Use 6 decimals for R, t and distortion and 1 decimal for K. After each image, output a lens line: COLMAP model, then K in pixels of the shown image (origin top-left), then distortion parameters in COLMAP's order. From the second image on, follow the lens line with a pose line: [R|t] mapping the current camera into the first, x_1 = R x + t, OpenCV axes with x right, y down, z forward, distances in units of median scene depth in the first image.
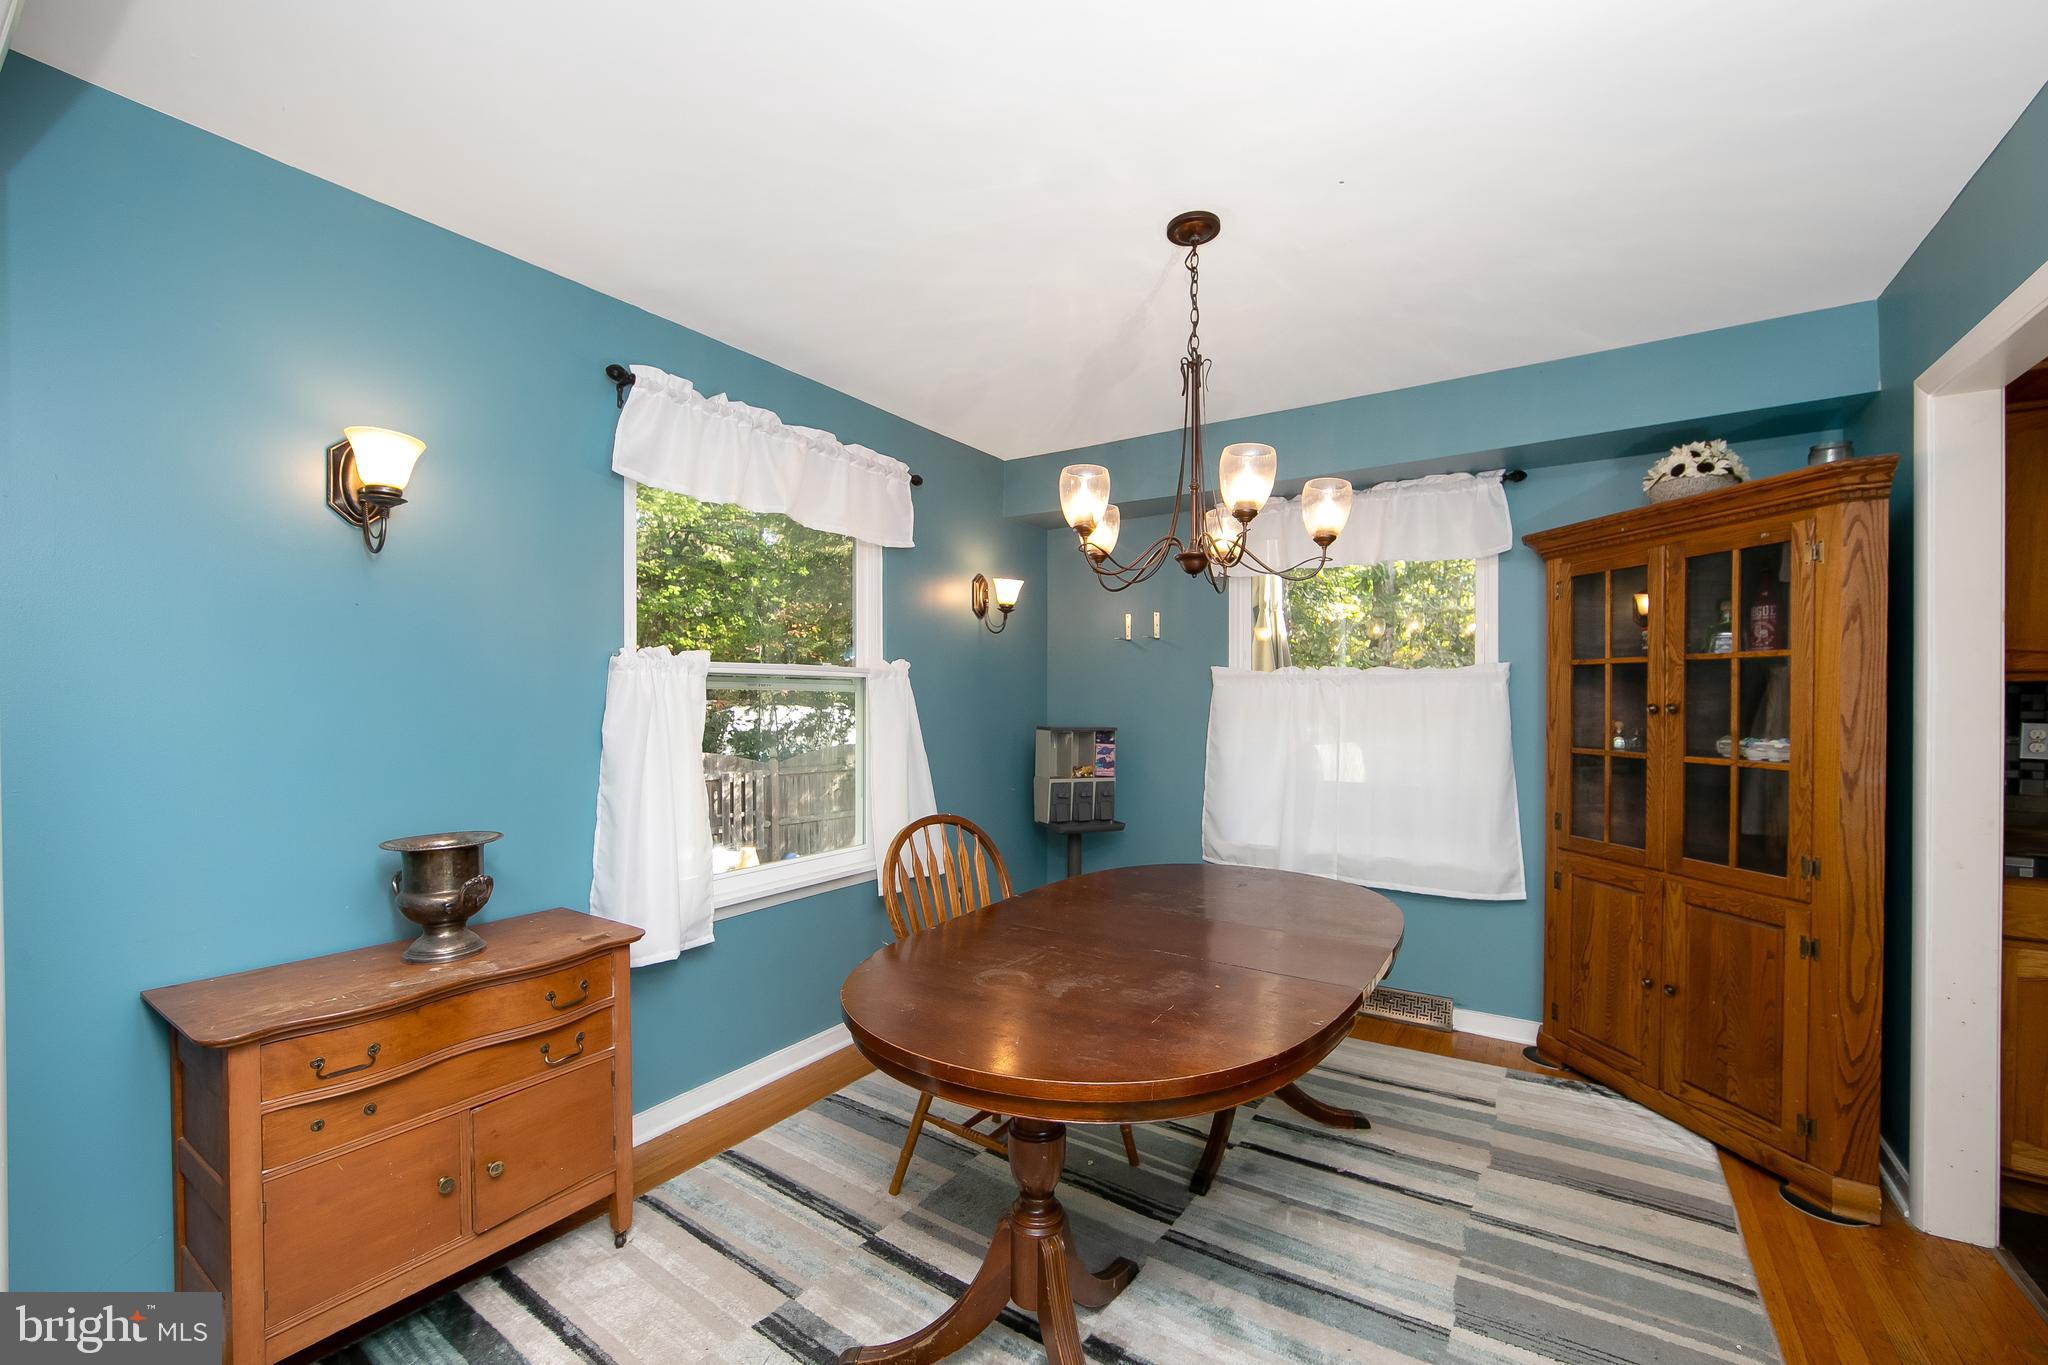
lens RADIAL K [[813.3, 0, 1033.9], [0, 813.3, 708.1], [0, 0, 1]] dist [-0.001635, -0.000116]
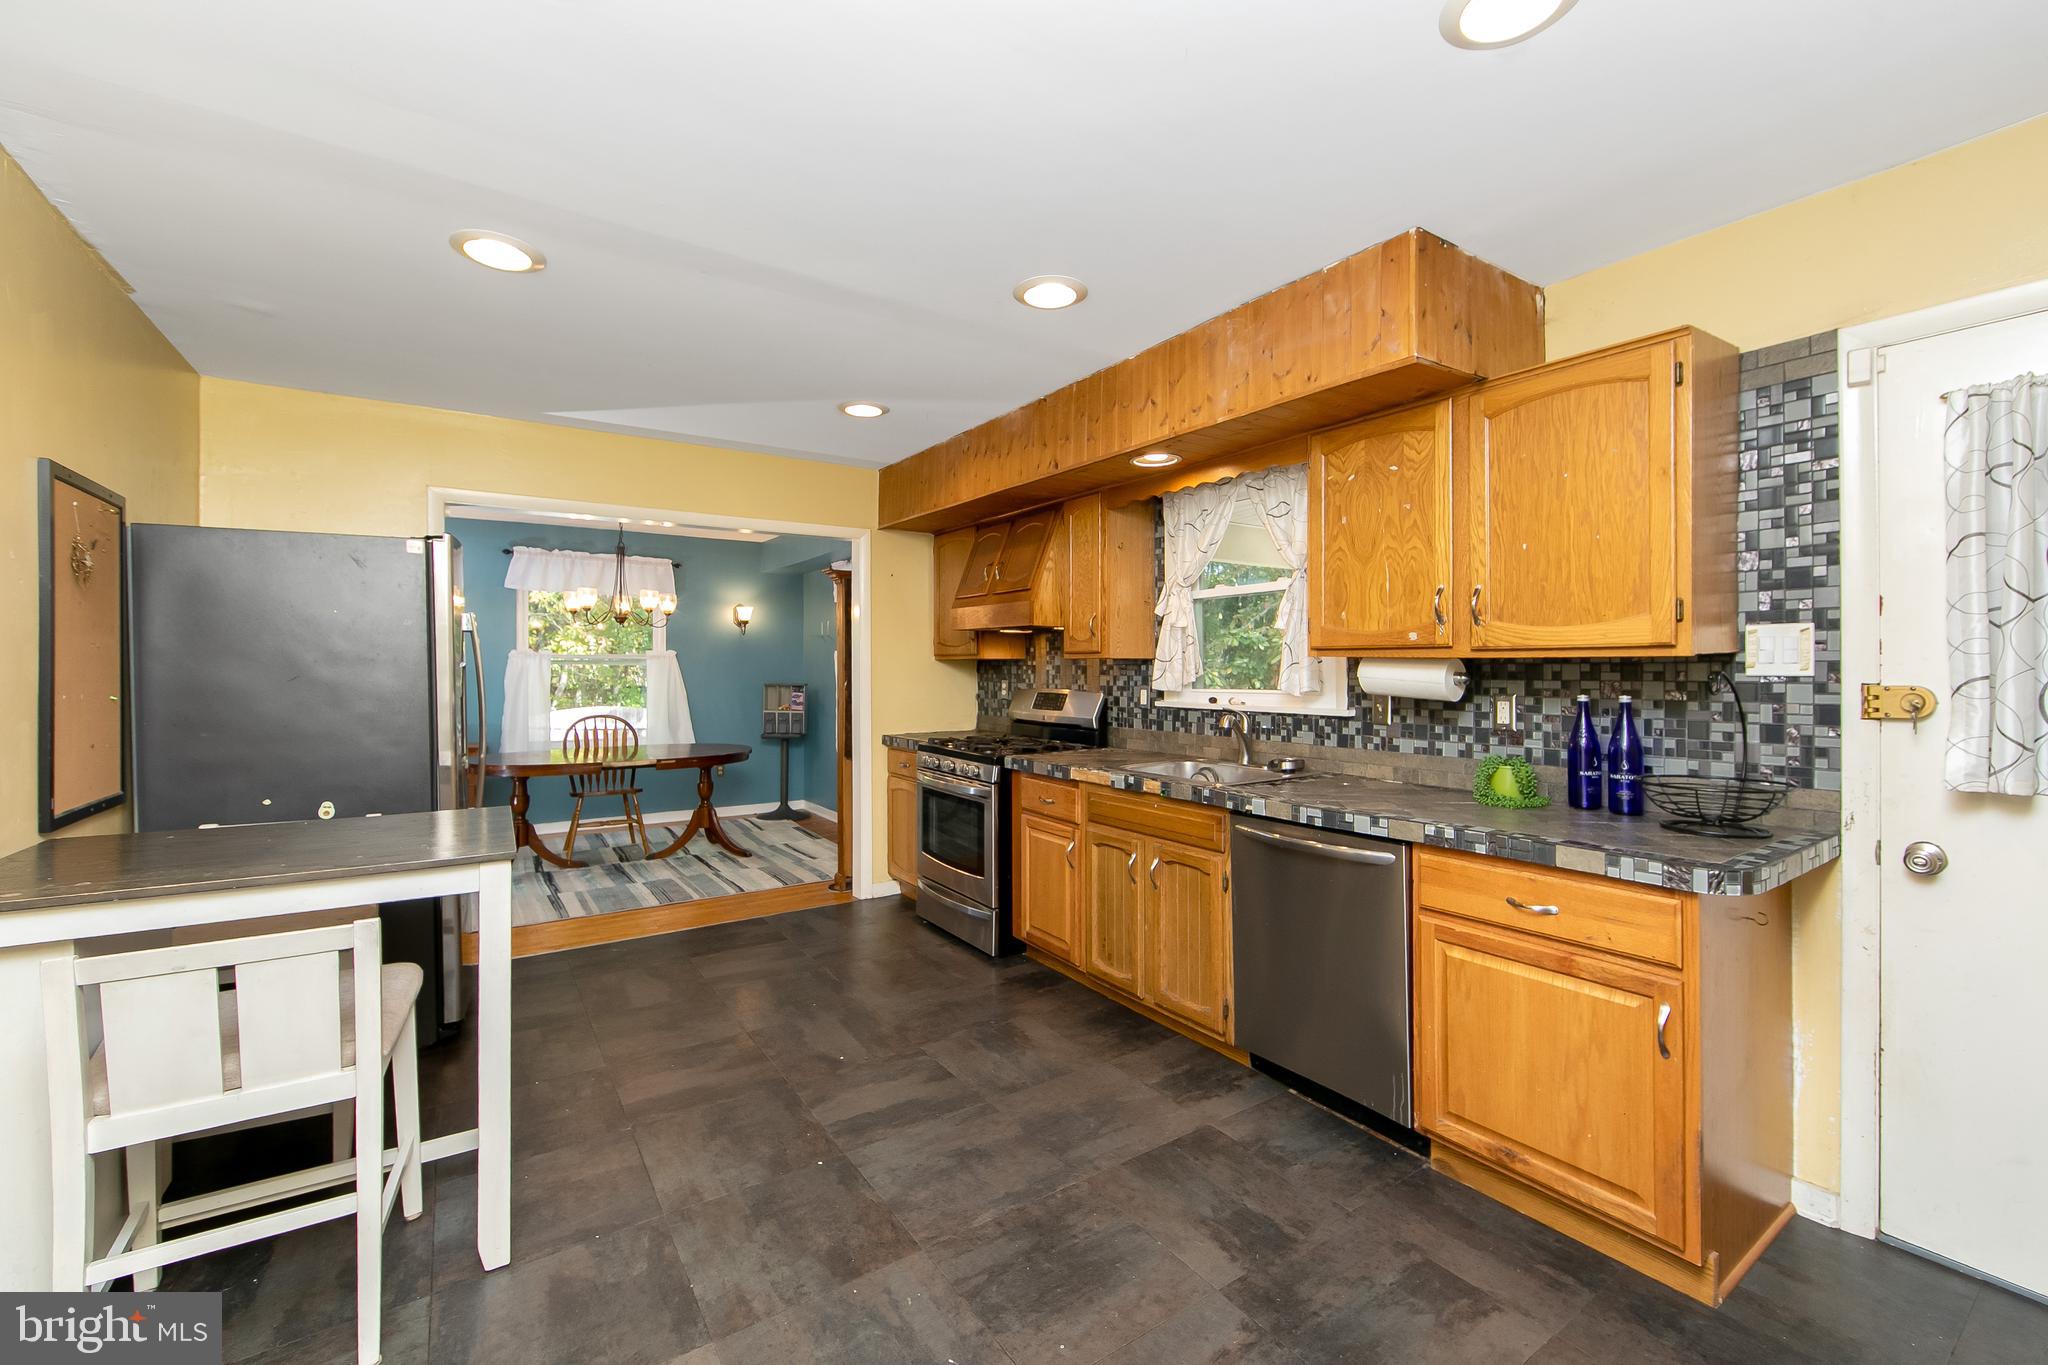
lens RADIAL K [[838.8, 0, 1020.3], [0, 838.8, 661.0], [0, 0, 1]] dist [0.000699, -0.000009]
pose [[0.914409, -0.004279, -0.404769, 1.875004], [-0.003901, 0.999805, -0.019381, 0.010531], [0.404773, 0.019302, 0.914214, -0.771216]]
